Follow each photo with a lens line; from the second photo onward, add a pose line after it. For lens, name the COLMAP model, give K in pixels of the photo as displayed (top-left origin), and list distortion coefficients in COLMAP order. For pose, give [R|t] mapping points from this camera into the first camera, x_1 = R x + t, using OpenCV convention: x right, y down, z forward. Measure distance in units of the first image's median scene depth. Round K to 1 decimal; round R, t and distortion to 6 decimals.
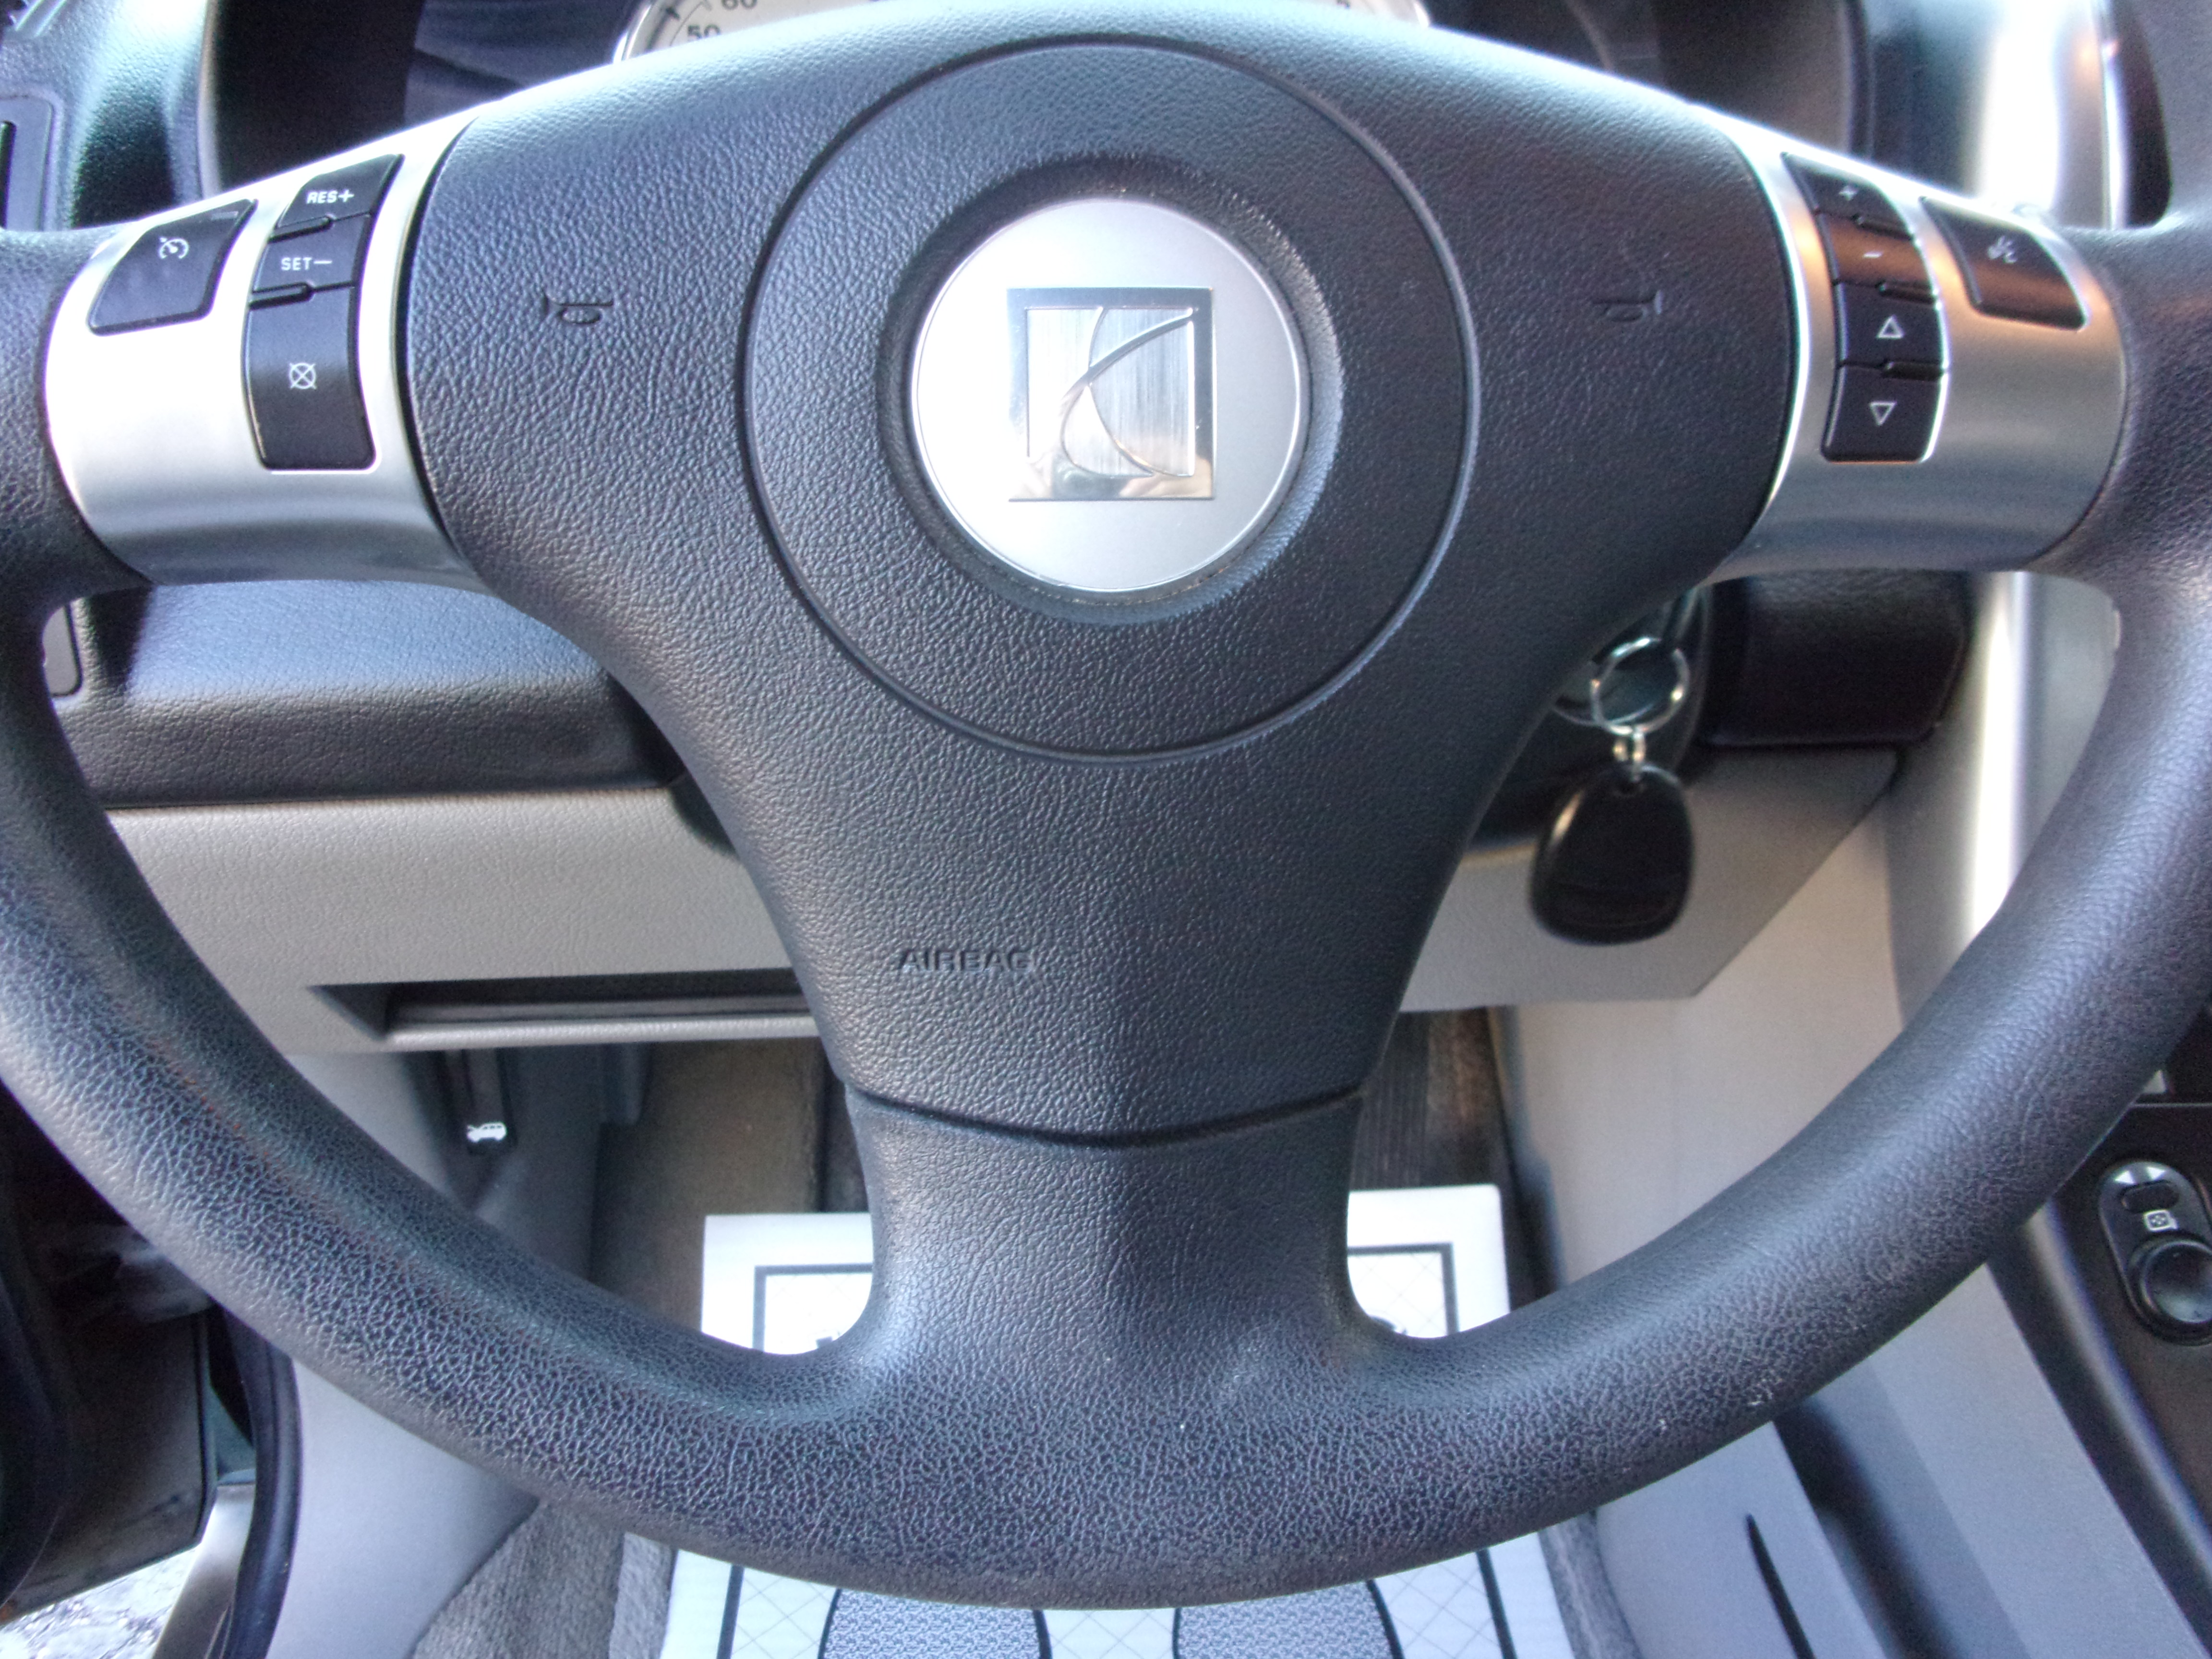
lens RADIAL K [[1807.0, 0, 1105.4], [0, 1807.0, 831.9], [0, 0, 1]] dist [-0.001052, -0.044459]
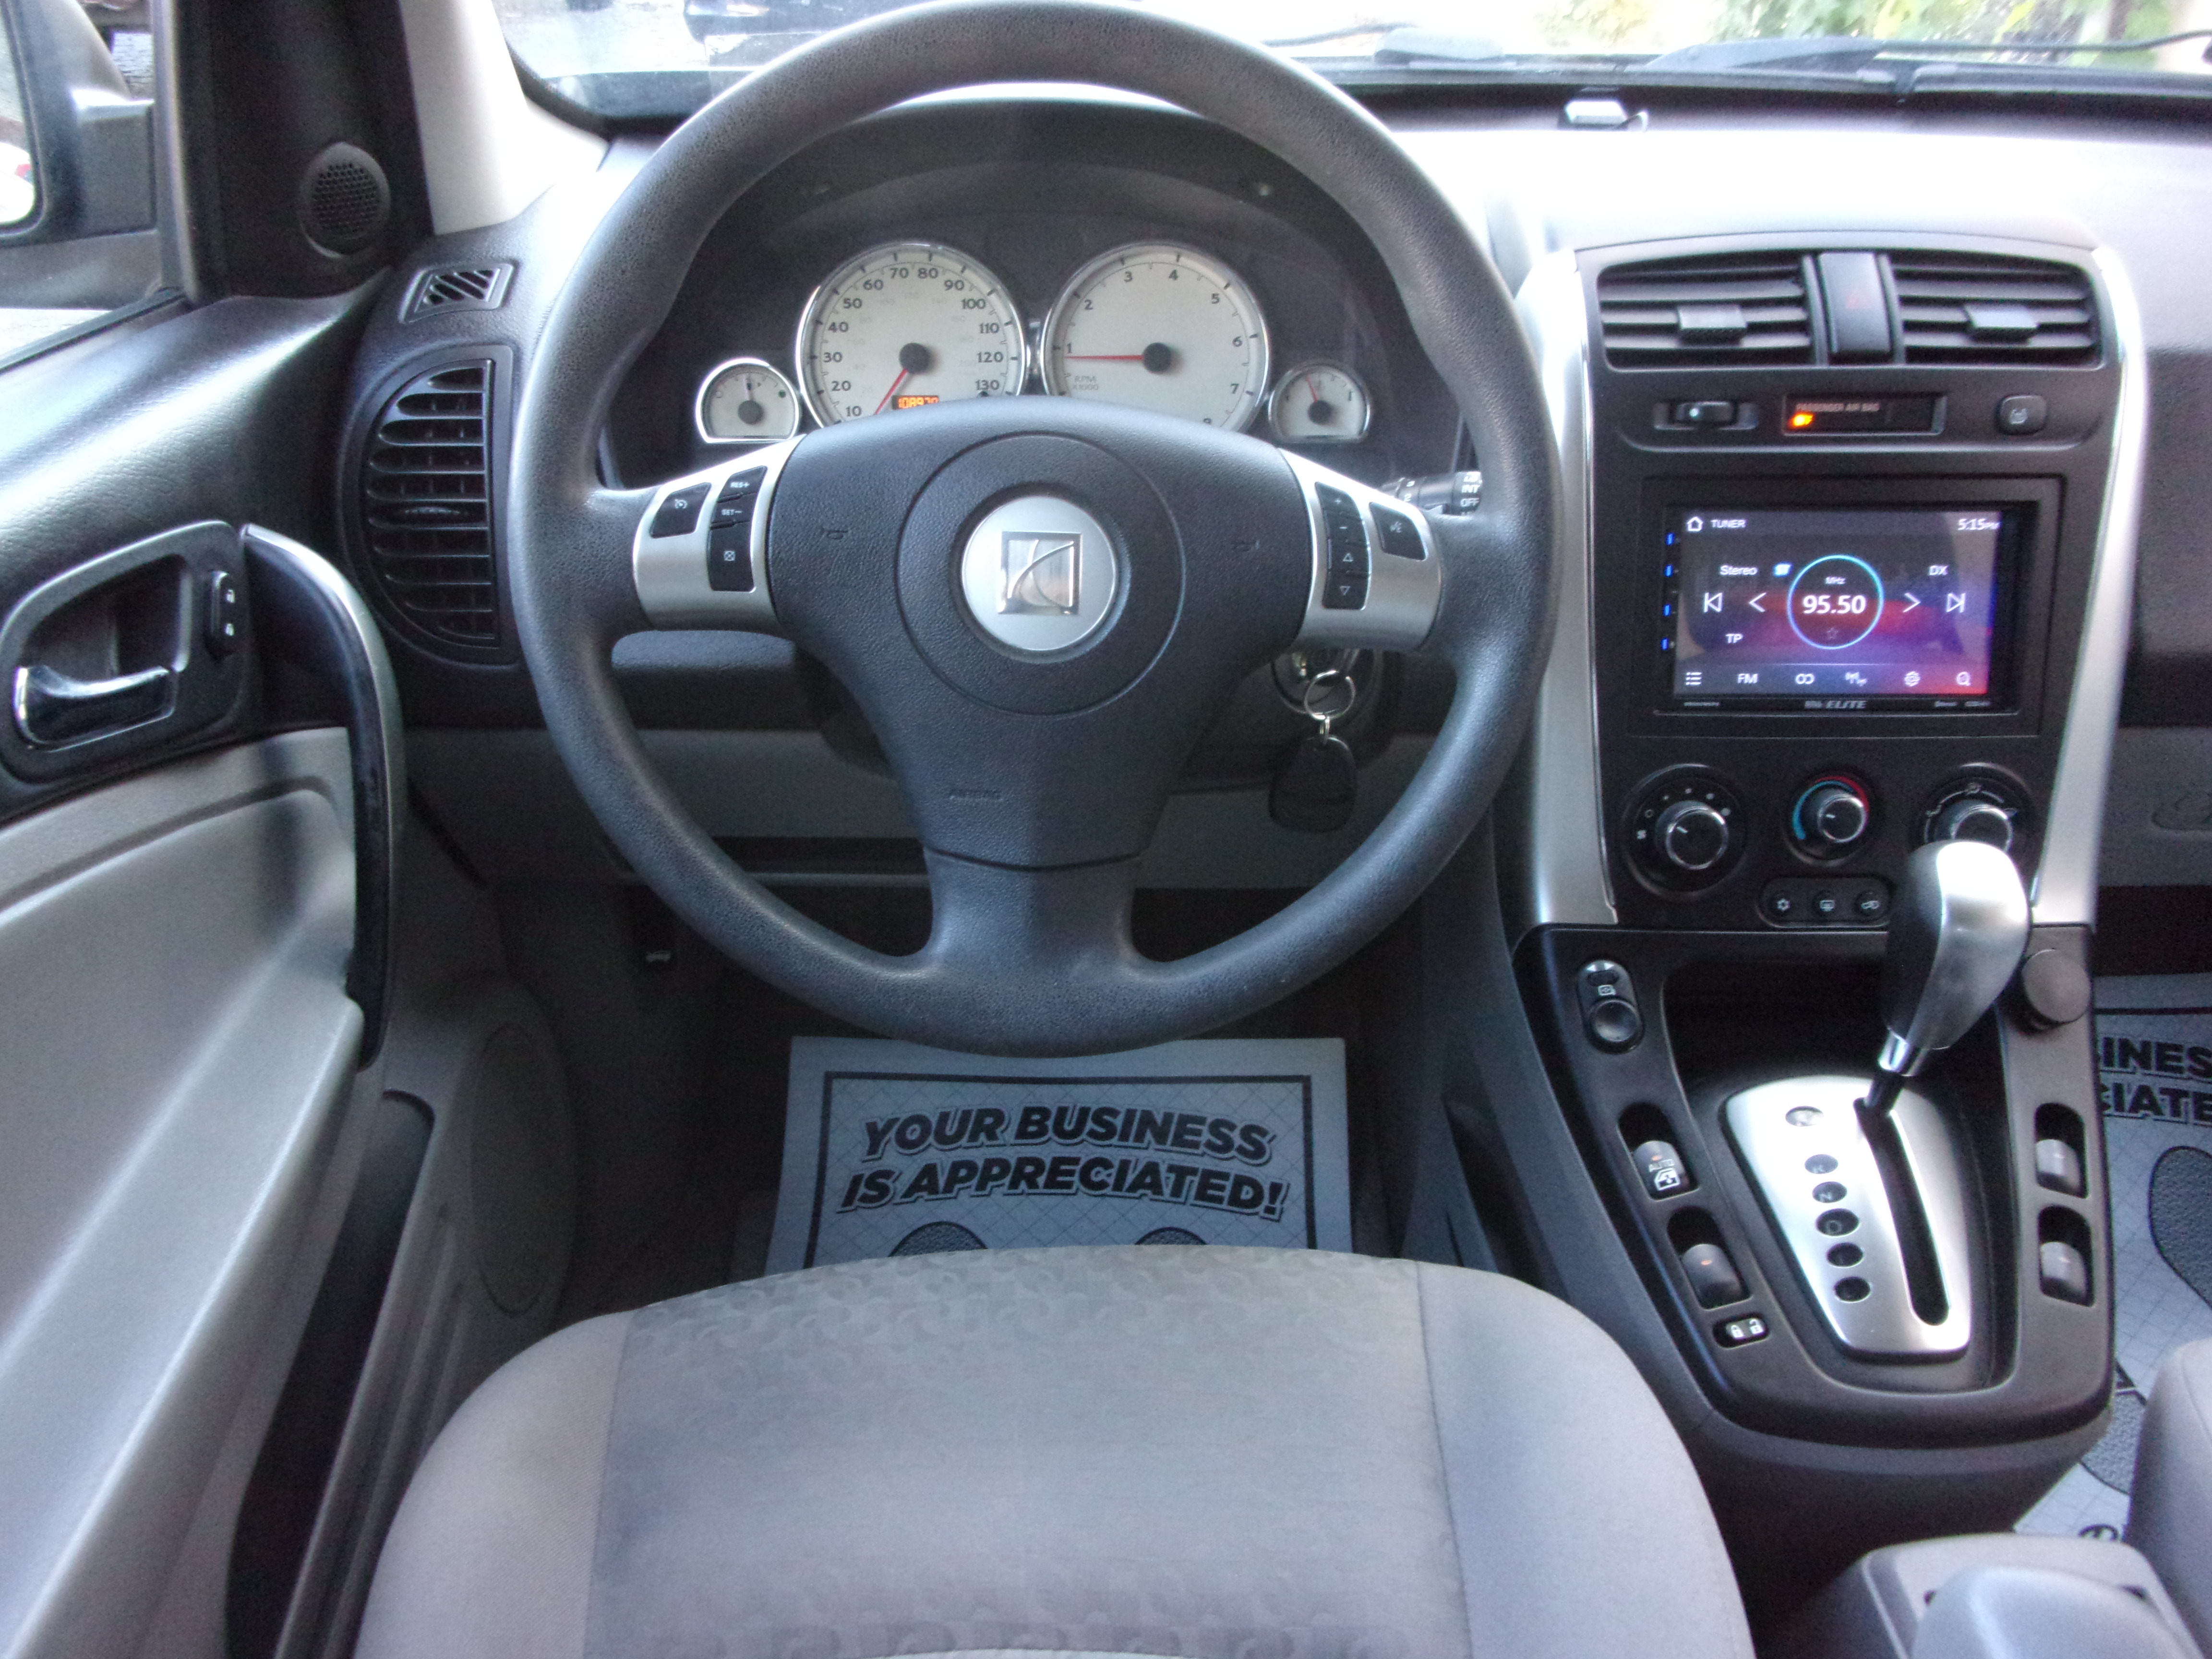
lens RADIAL K [[1807.0, 0, 1105.4], [0, 1807.0, 831.9], [0, 0, 1]] dist [-0.001052, -0.044459]
pose [[0.999041, 0.041692, -0.013377, 0.143300], [-0.041556, 0.999083, 0.010302, 0.092581], [0.013794, -0.009737, 0.999857, -1.547507]]
